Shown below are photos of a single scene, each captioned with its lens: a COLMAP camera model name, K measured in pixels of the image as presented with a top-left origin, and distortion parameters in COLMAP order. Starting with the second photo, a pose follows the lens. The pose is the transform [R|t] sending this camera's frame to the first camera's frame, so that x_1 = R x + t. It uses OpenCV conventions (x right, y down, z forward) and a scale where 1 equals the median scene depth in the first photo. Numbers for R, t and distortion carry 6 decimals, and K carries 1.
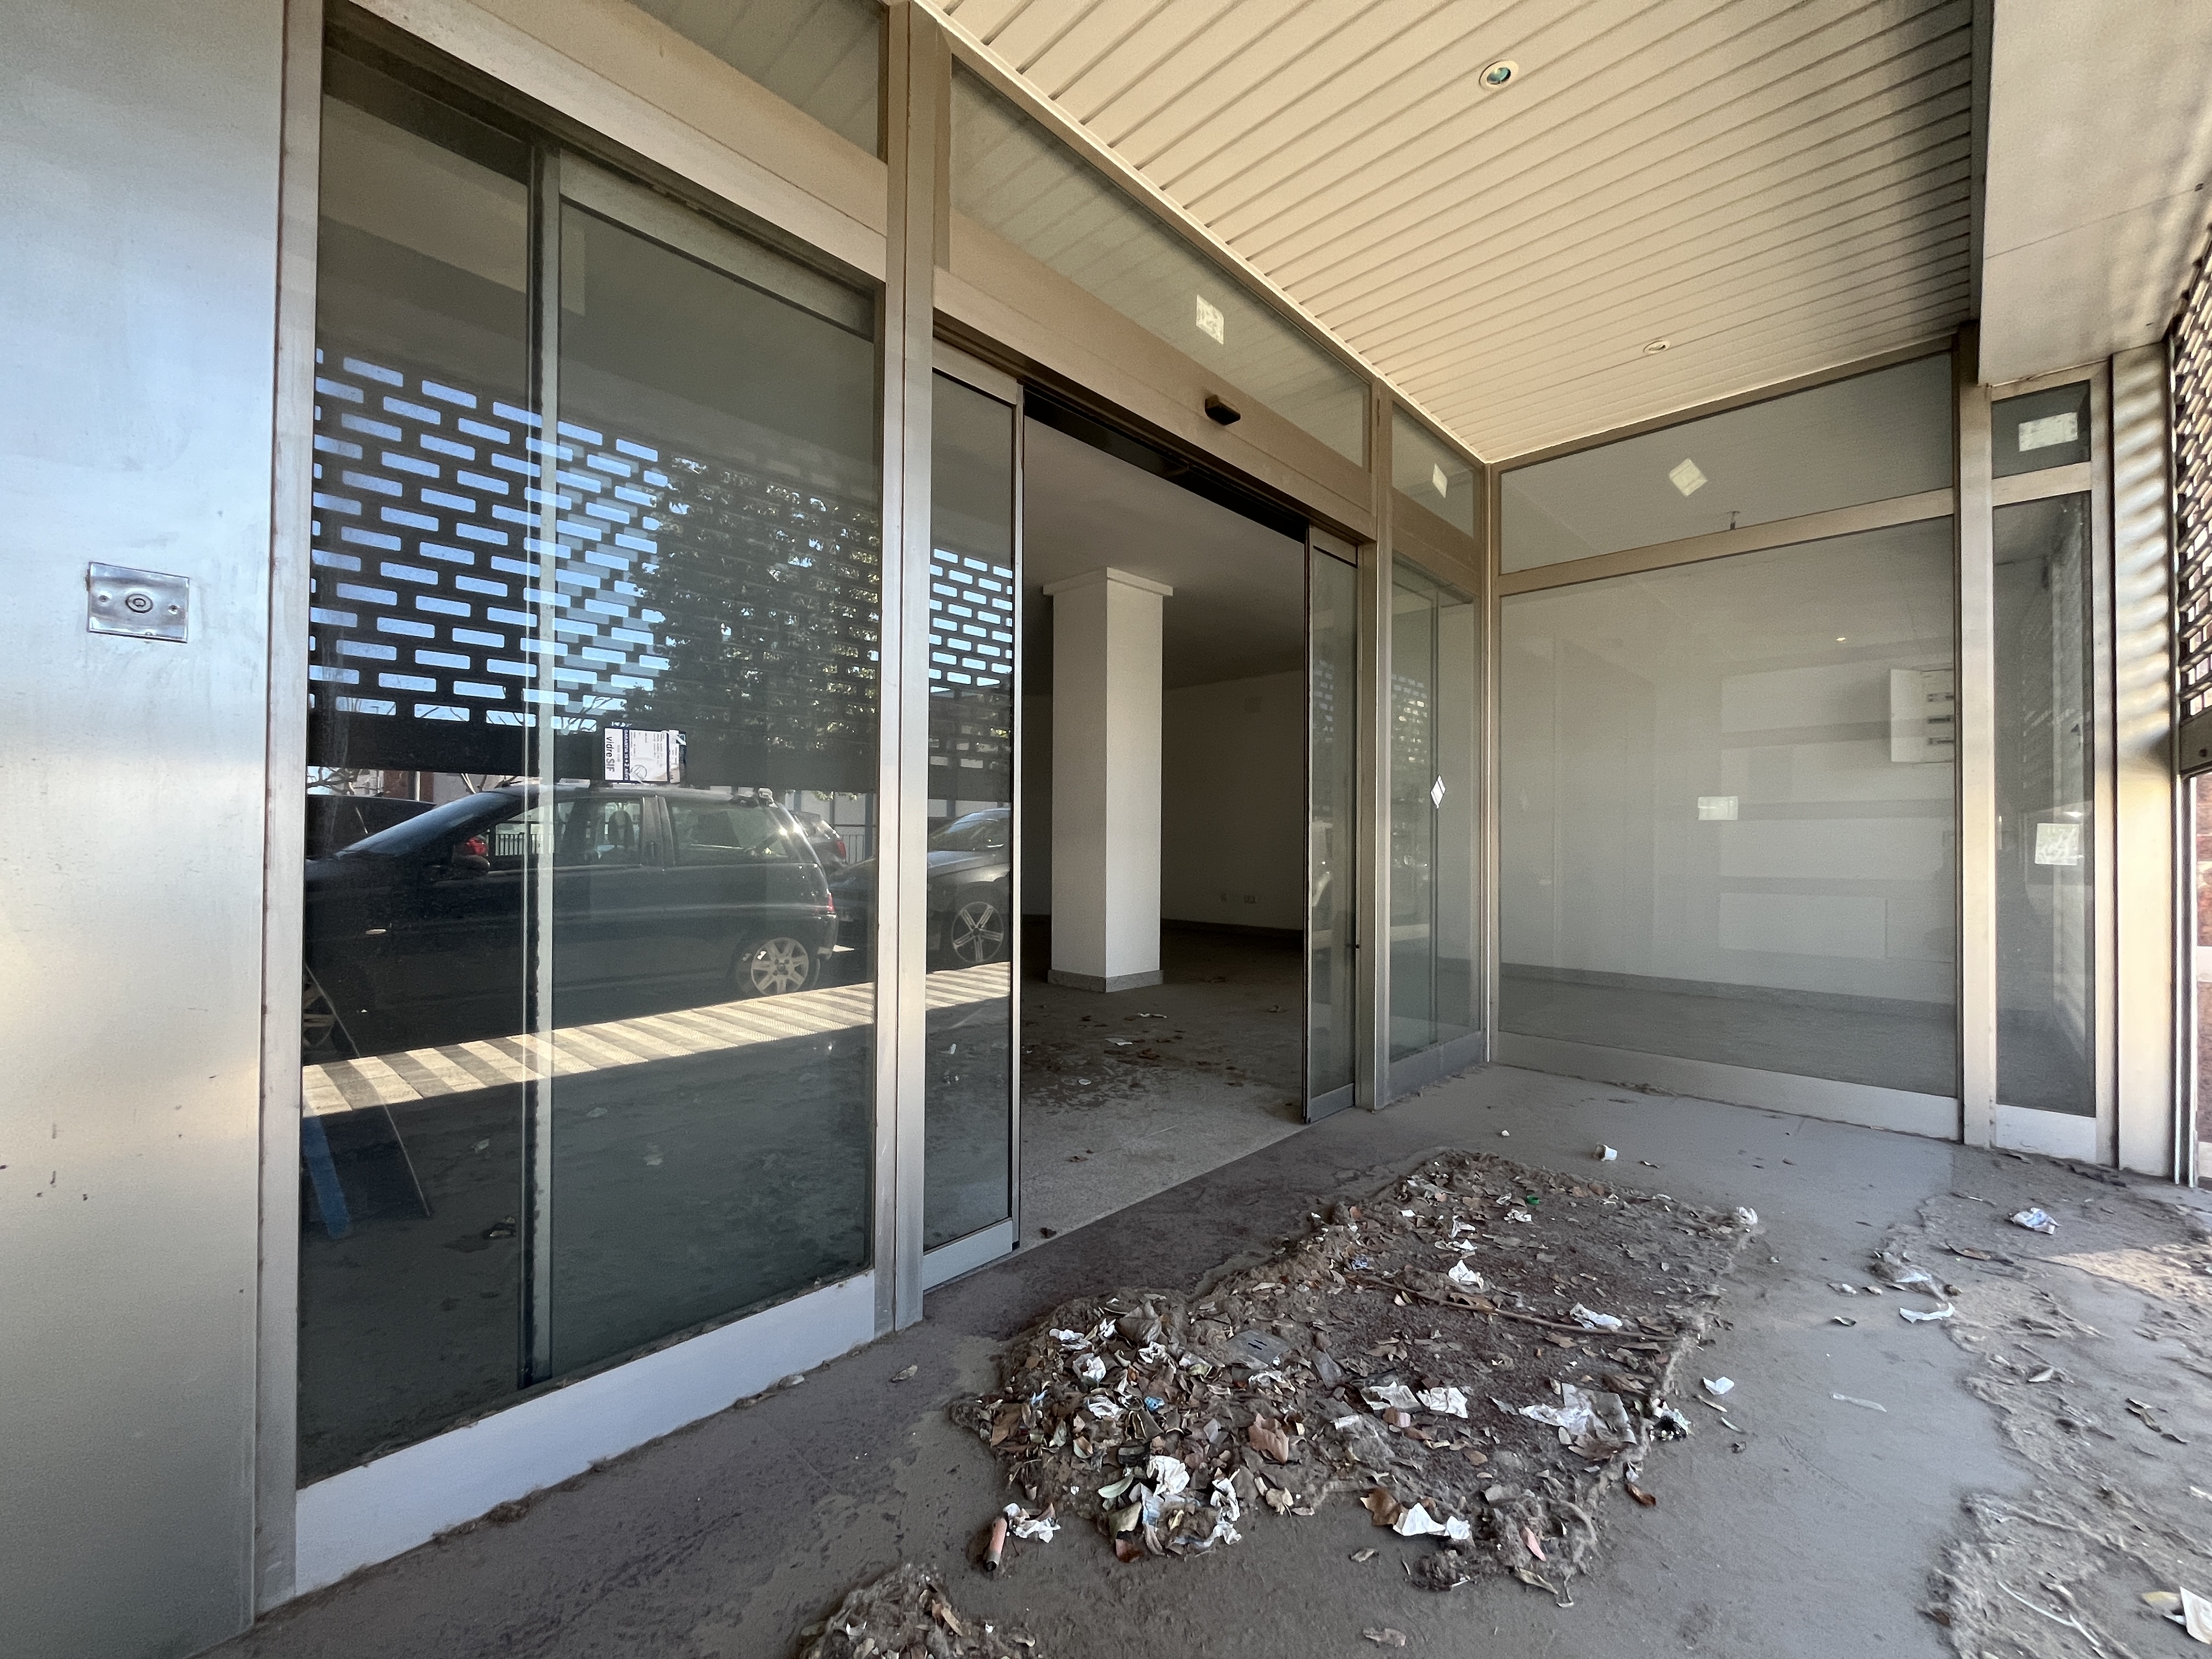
lens RADIAL K [[890.4, 0, 1103.1], [0, 890.4, 833.5], [0, 0, 1]] dist [-0.002797, -0.000737]
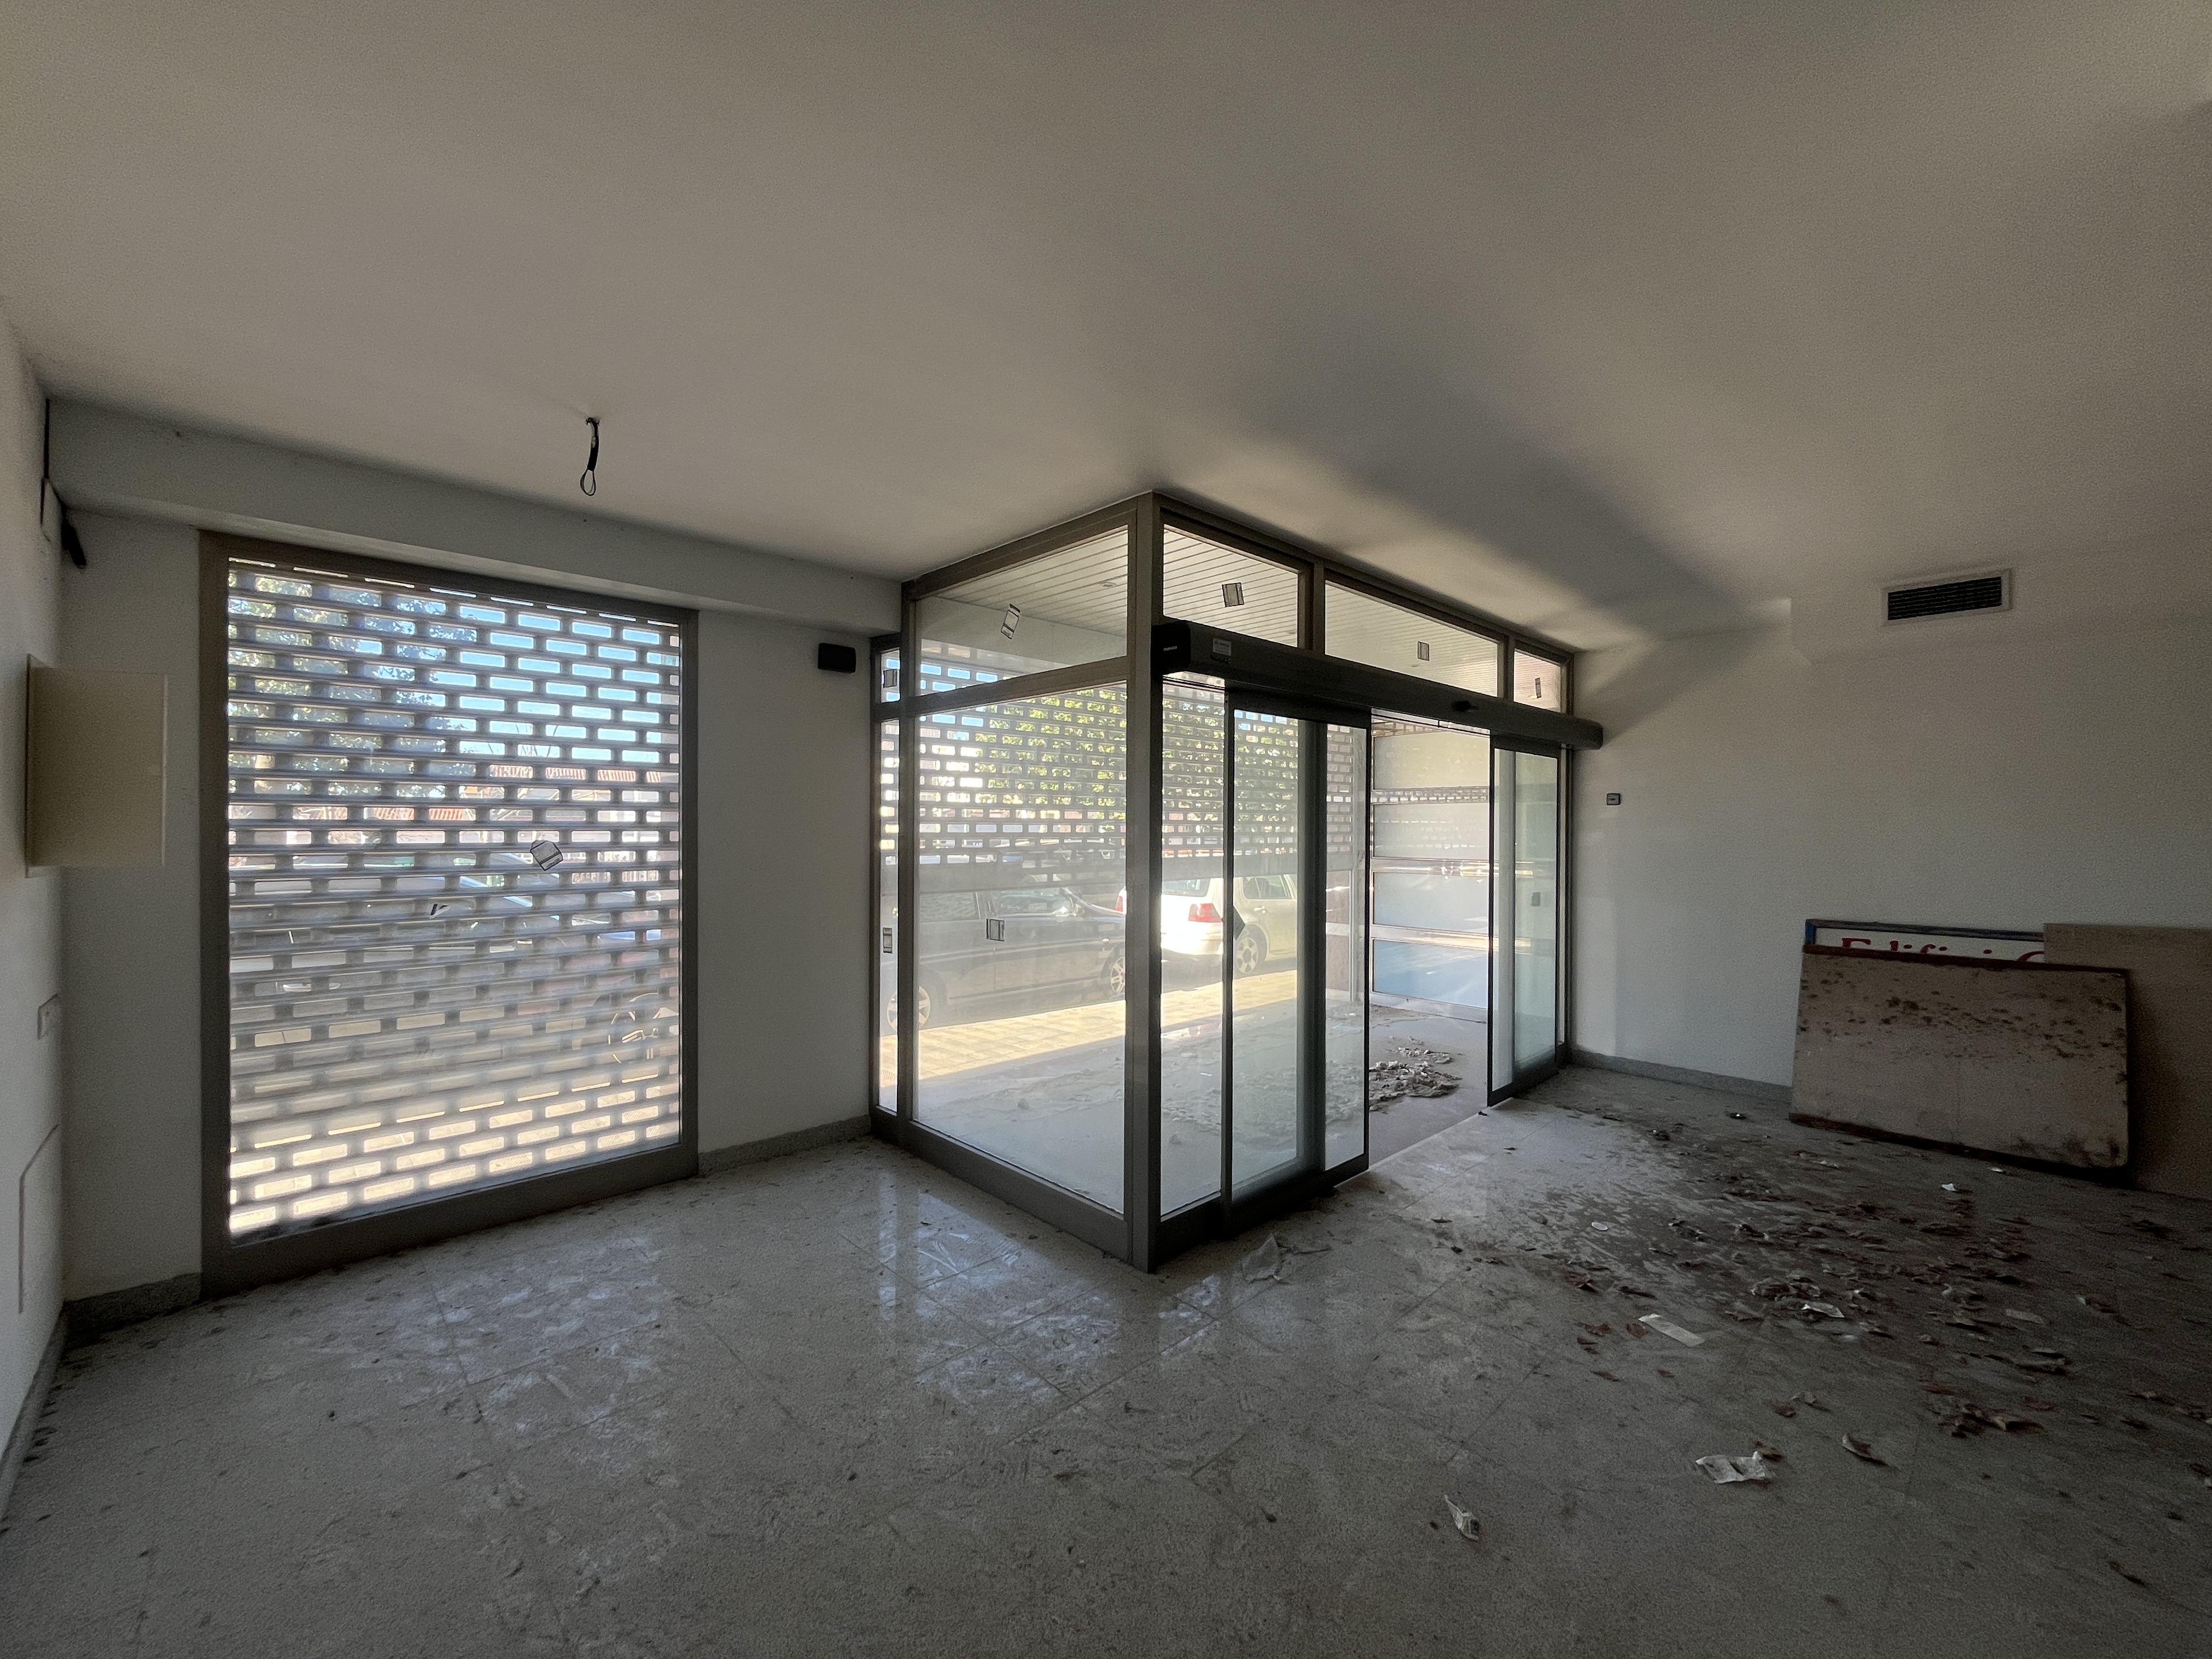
lens RADIAL K [[890.4, 0, 1103.3], [0, 890.4, 826.0], [0, 0, 1]] dist [-0.002797, -0.000737]
pose [[-0.998823, -0.008630, 0.047734, 0.486624], [-0.009228, 0.999881, -0.012334, -0.141554], [-0.047622, -0.012760, -0.998784, 2.044185]]
